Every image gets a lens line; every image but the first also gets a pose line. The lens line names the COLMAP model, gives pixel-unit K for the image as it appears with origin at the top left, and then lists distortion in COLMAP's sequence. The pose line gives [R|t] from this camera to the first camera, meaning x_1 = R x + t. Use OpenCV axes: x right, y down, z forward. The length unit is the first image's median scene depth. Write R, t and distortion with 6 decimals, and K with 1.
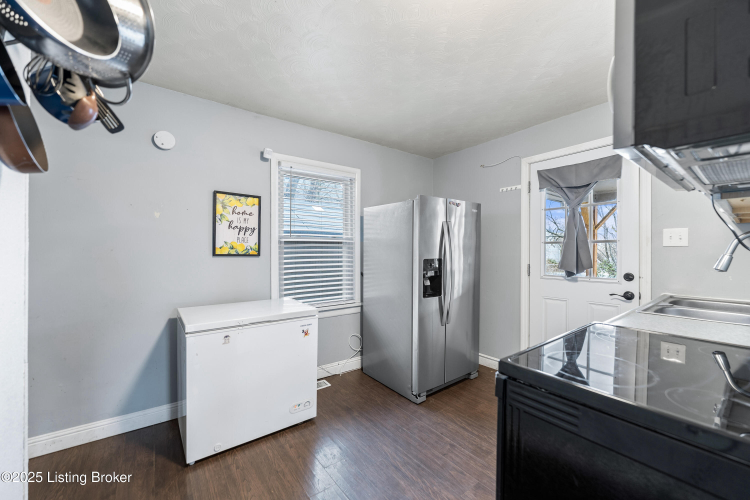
lens RADIAL K [[297.6, 0, 377.1], [0, 297.6, 249.0], [0, 0, 1]] dist [0.000410, 0.000146]
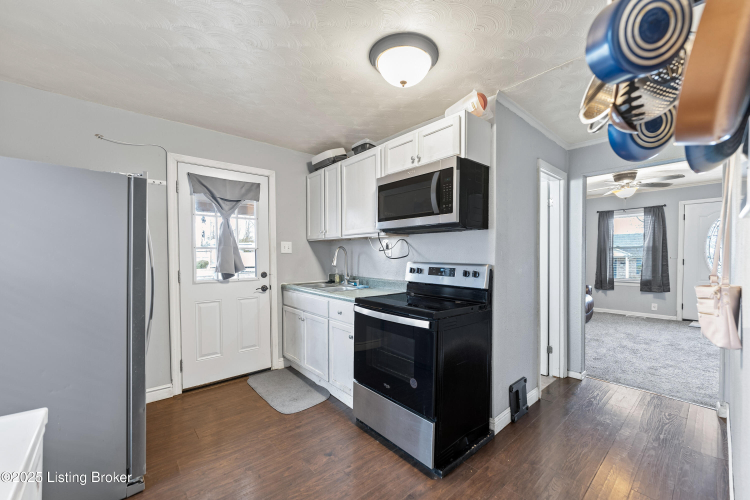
lens RADIAL K [[297.6, 0, 377.6], [0, 297.6, 256.9], [0, 0, 1]] dist [0.000410, 0.000146]
pose [[-0.055816, -0.005094, 0.998428, -1.002290], [-0.006044, 0.999970, 0.004764, 0.001447], [-0.998423, -0.005769, -0.055845, 0.972916]]
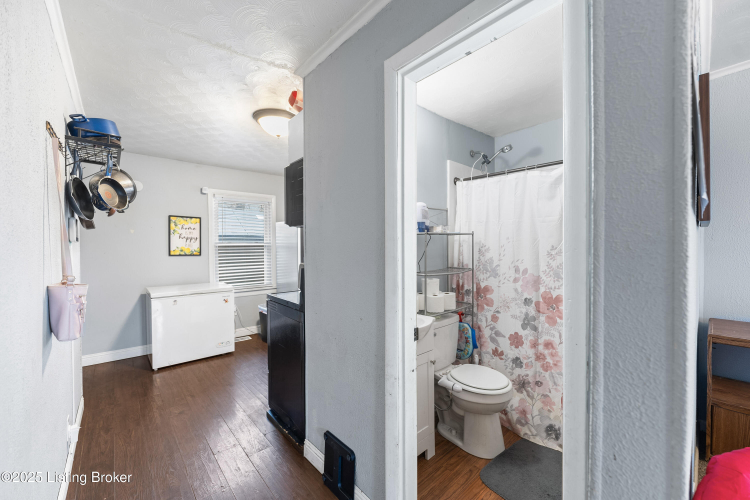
lens RADIAL K [[297.6, 0, 376.1], [0, 297.6, 250.1], [0, 0, 1]] dist [0.000410, 0.000146]
pose [[0.997623, -0.006168, 0.068634, 0.430688], [0.004805, 0.999788, 0.020009, -0.032860], [-0.068742, -0.019631, 0.997441, -0.643765]]
